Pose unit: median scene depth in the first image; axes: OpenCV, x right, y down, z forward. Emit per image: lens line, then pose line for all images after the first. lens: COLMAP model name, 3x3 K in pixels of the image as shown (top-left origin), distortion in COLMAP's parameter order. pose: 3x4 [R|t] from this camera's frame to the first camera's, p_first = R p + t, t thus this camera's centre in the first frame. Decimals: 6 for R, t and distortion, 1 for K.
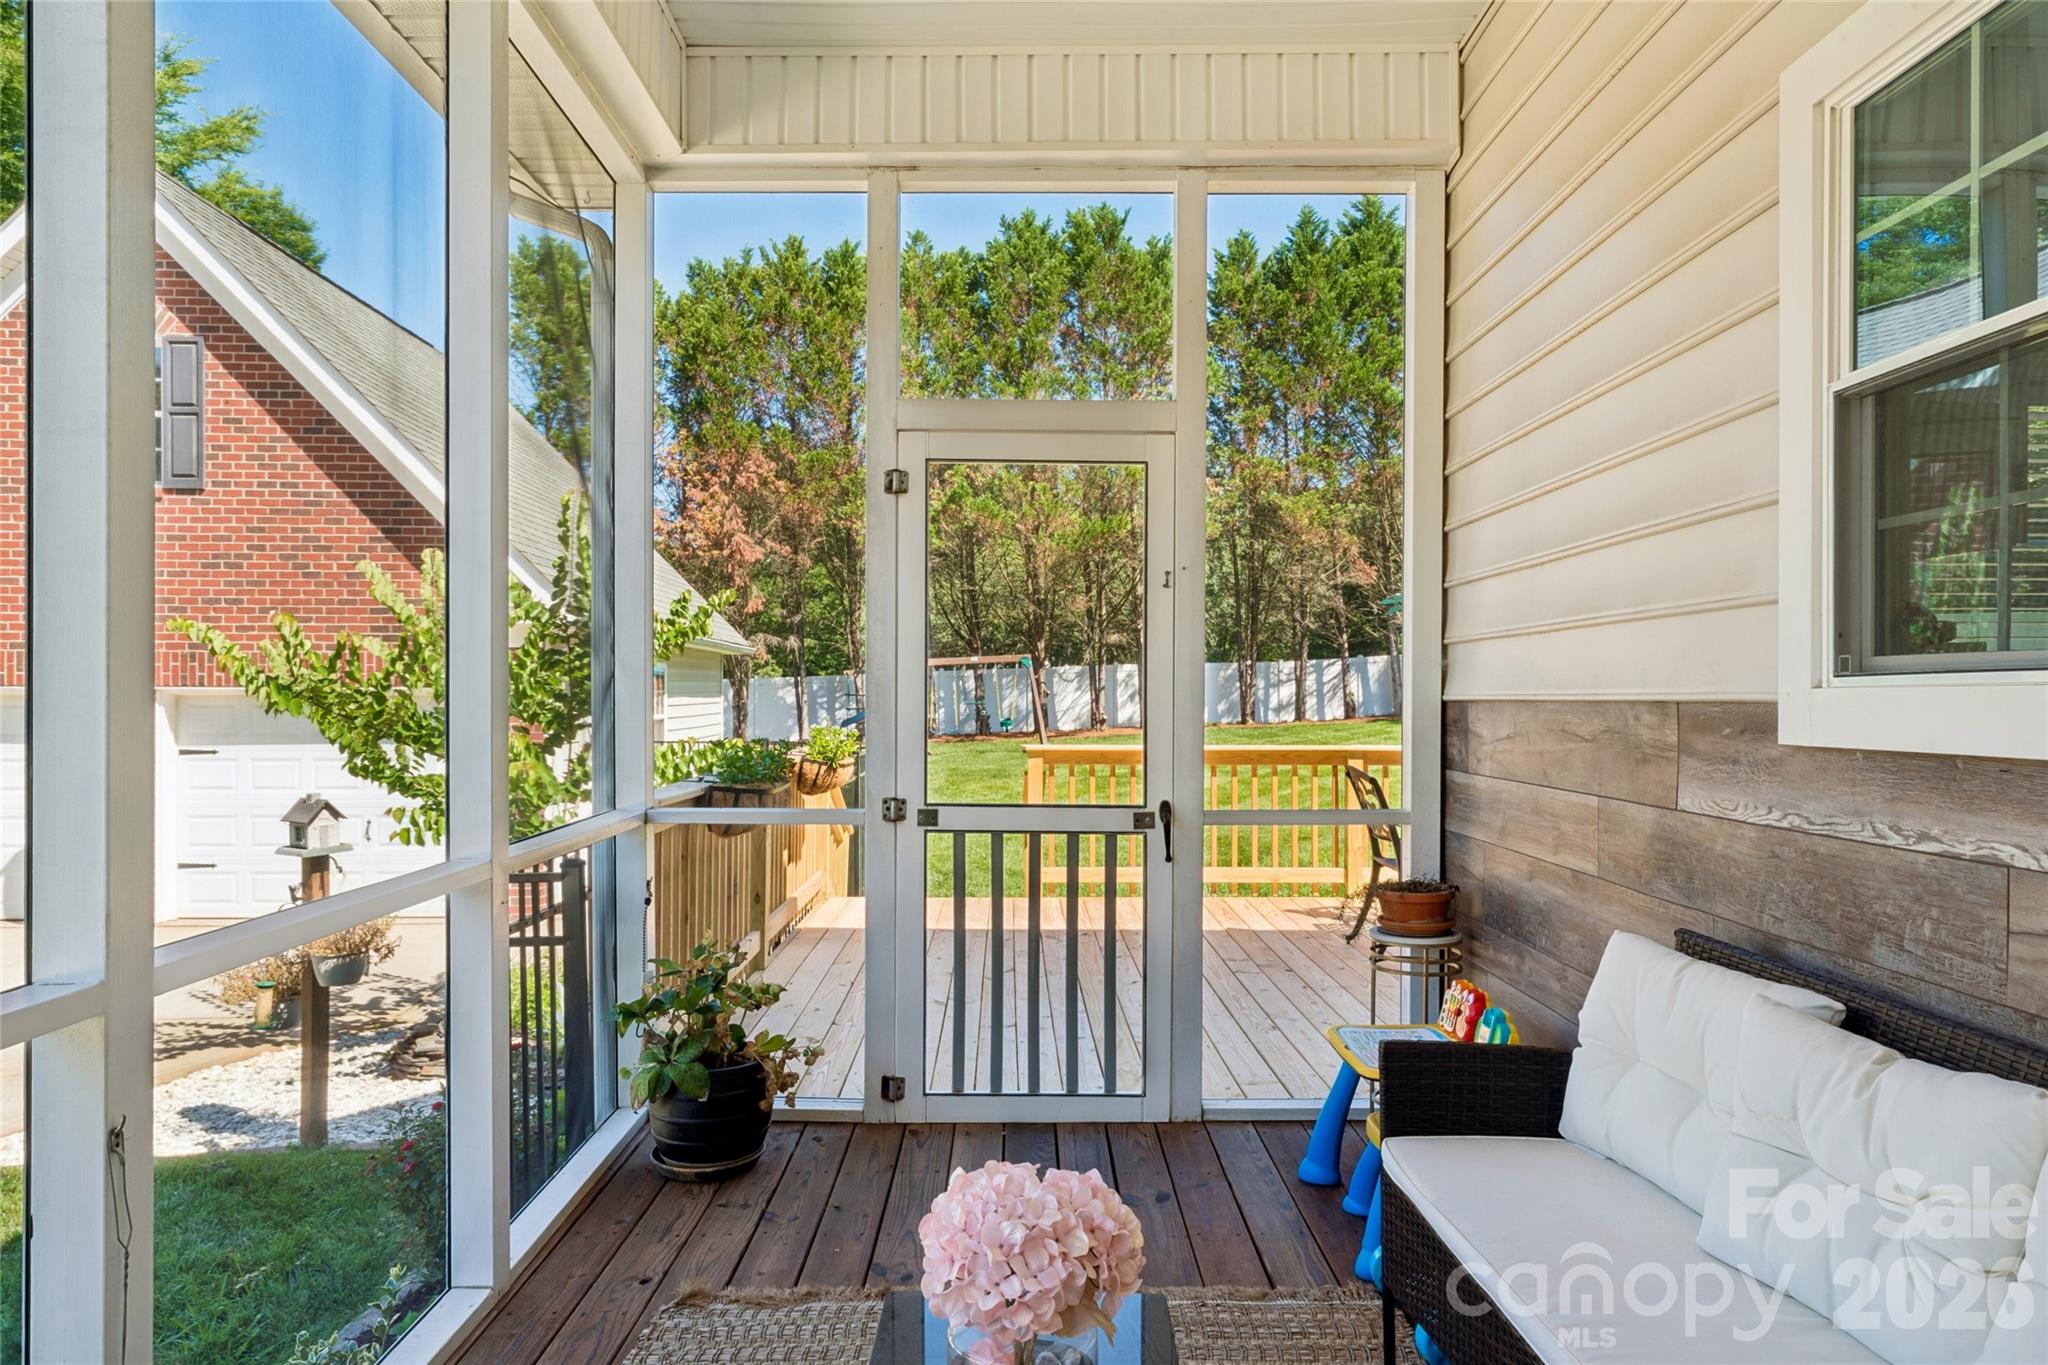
lens RADIAL K [[1337.5, 0, 1032.4], [0, 1337.5, 680.0], [0, 0, 1]] dist [0.002214, -0.001235]
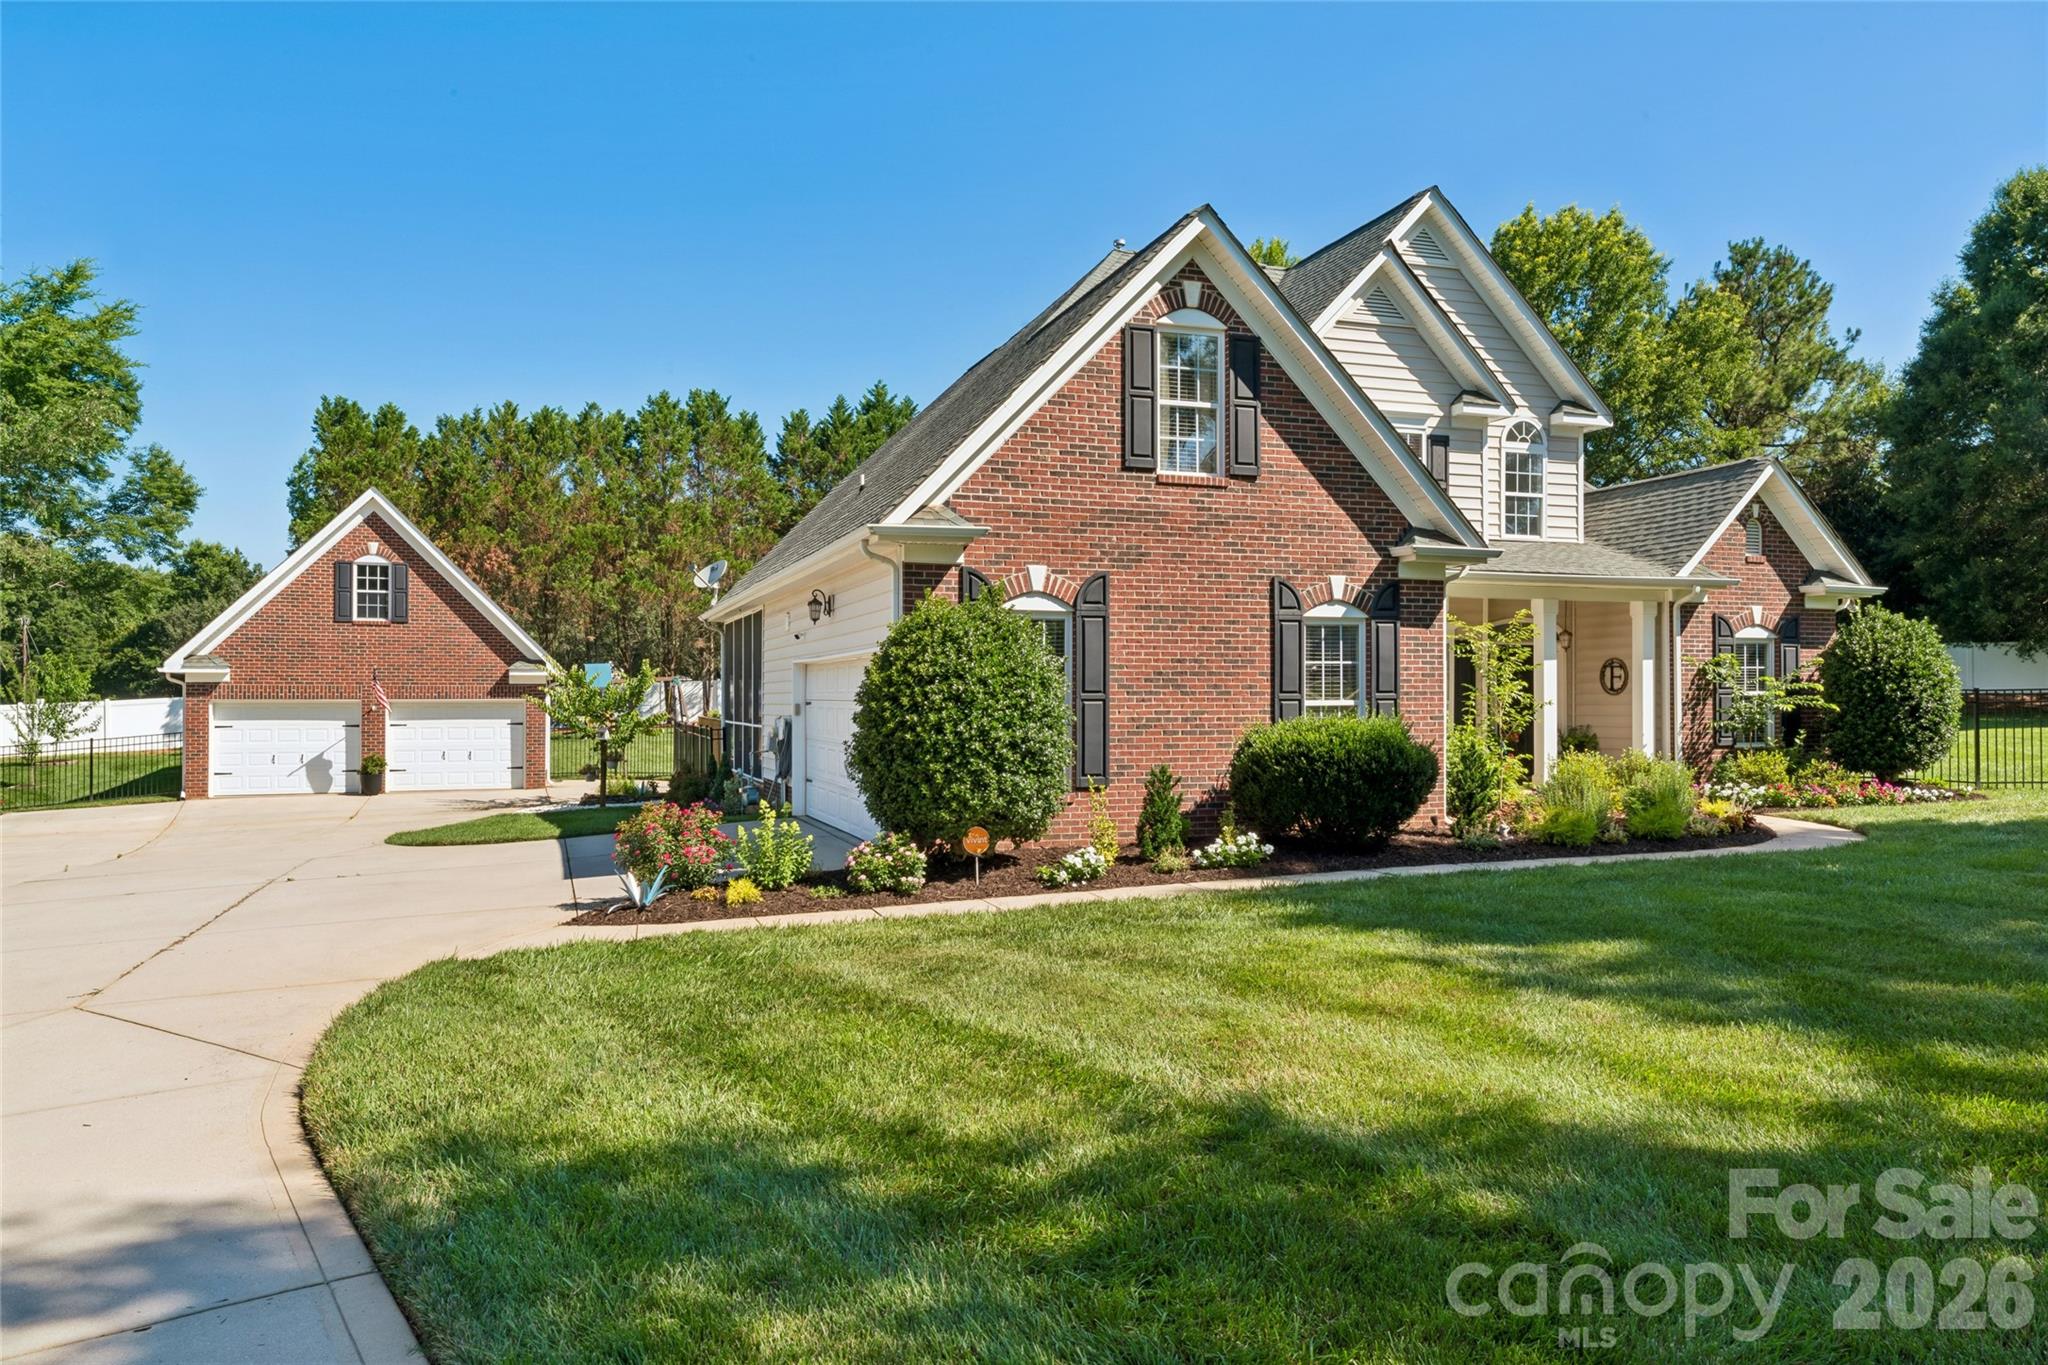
lens RADIAL K [[1409.7, 0, 1032.3], [0, 1409.7, 686.5], [0, 0, 1]] dist [0.002348, 0.003638]
pose [[0.946392, -0.002772, 0.323008, -0.356955], [0.000727, 0.999979, 0.006451, -0.035681], [-0.323020, -0.005871, 0.946374, -1.959532]]
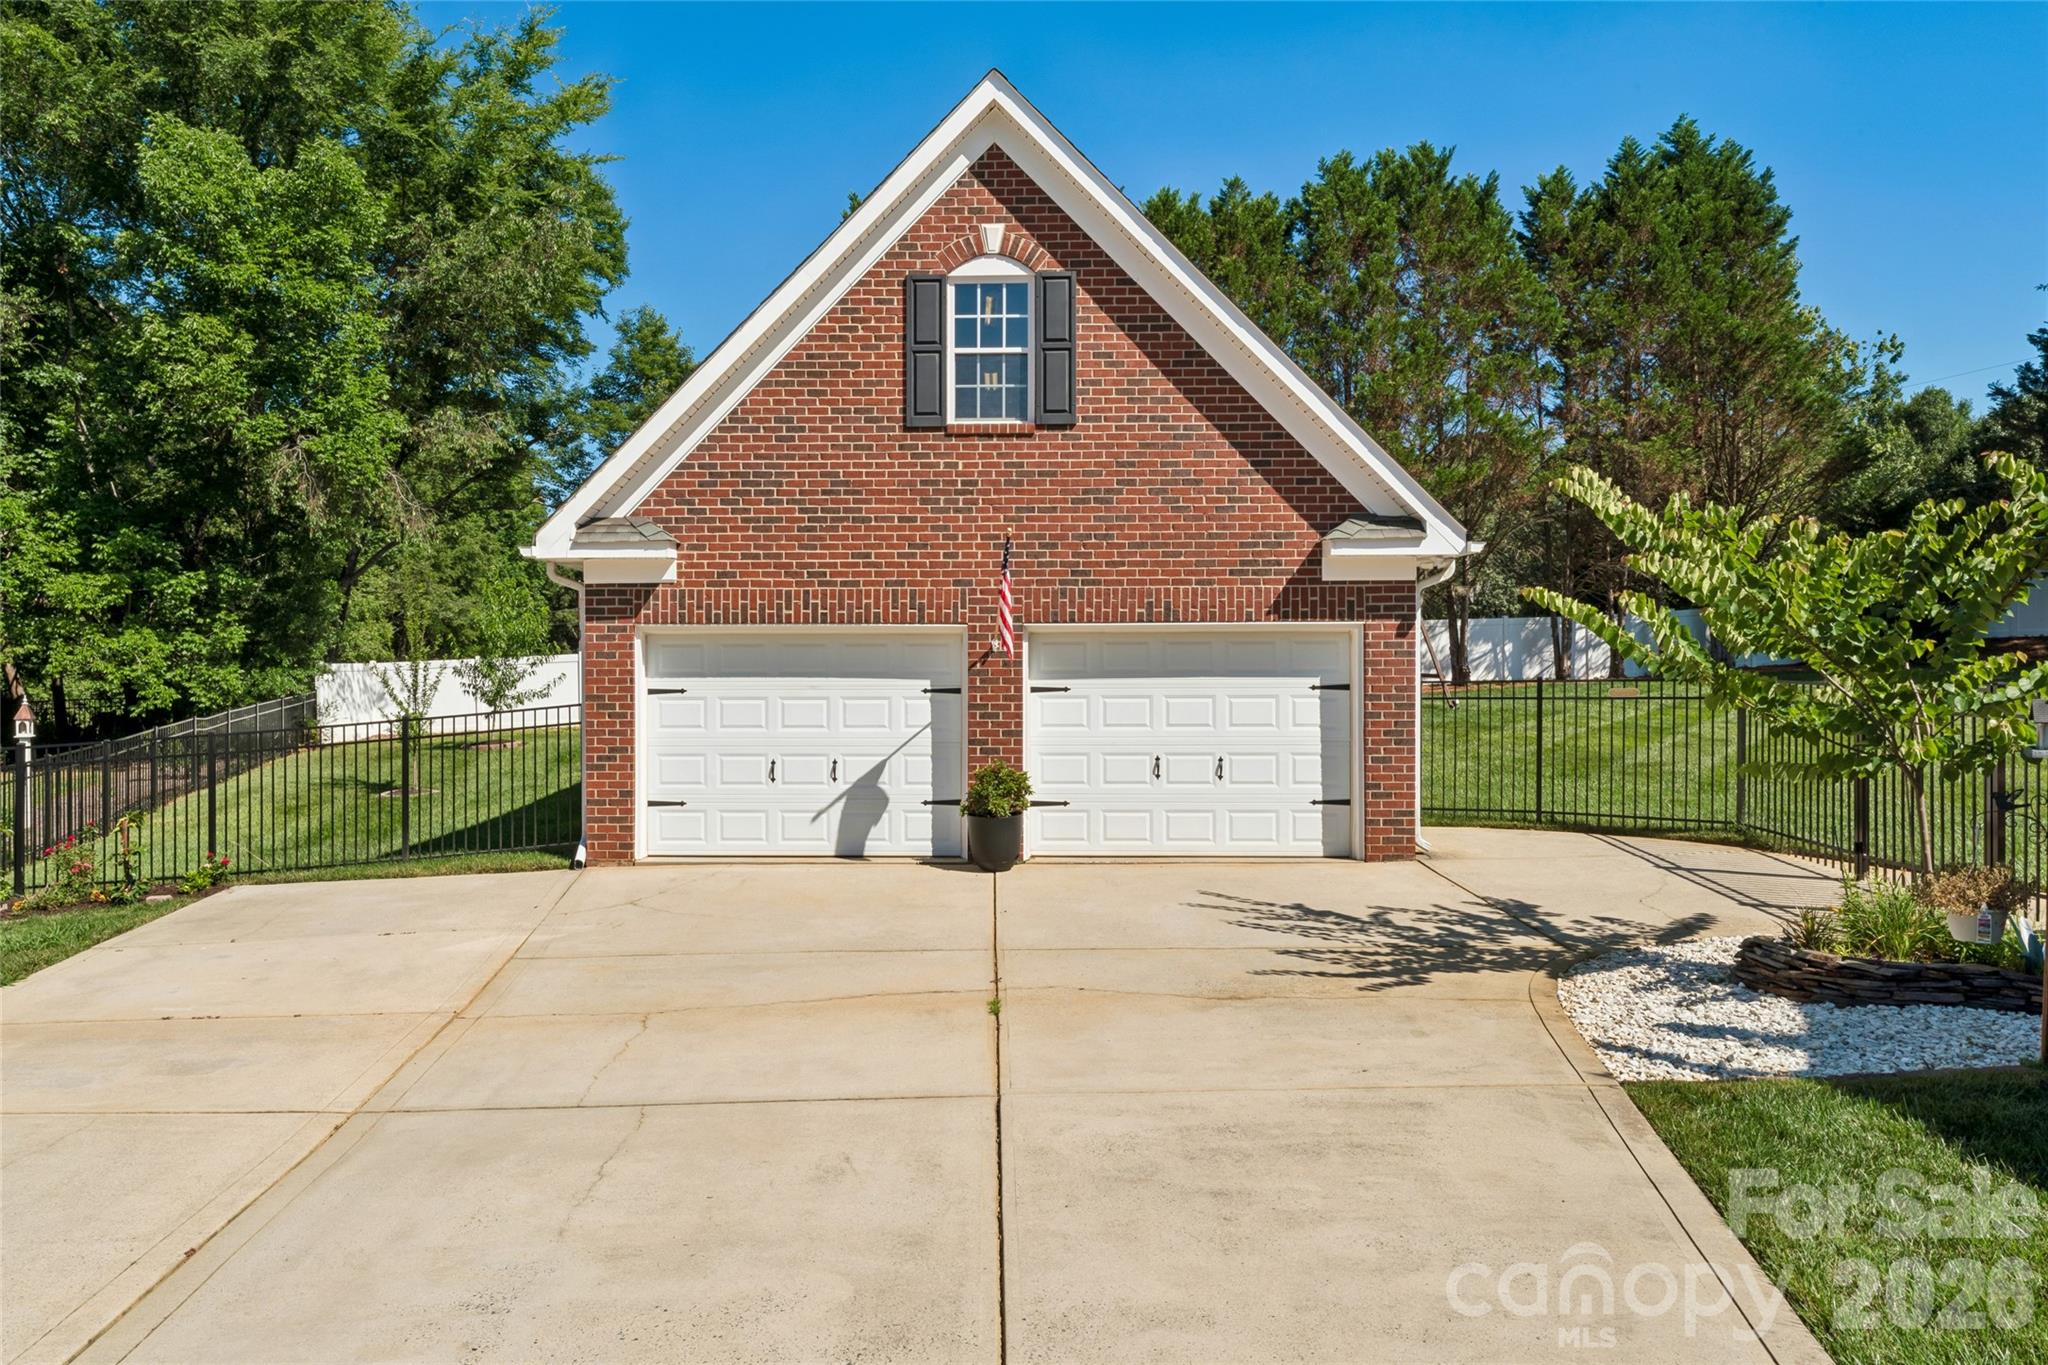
lens RADIAL K [[1337.5, 0, 926.9], [0, 1337.5, 666.6], [0, 0, 1]] dist [0.002214, -0.001235]
pose [[0.997526, -0.008252, -0.069811, -0.659603], [0.009225, 0.999865, 0.013629, 0.023304], [0.069689, -0.014239, 0.997467, -0.006063]]
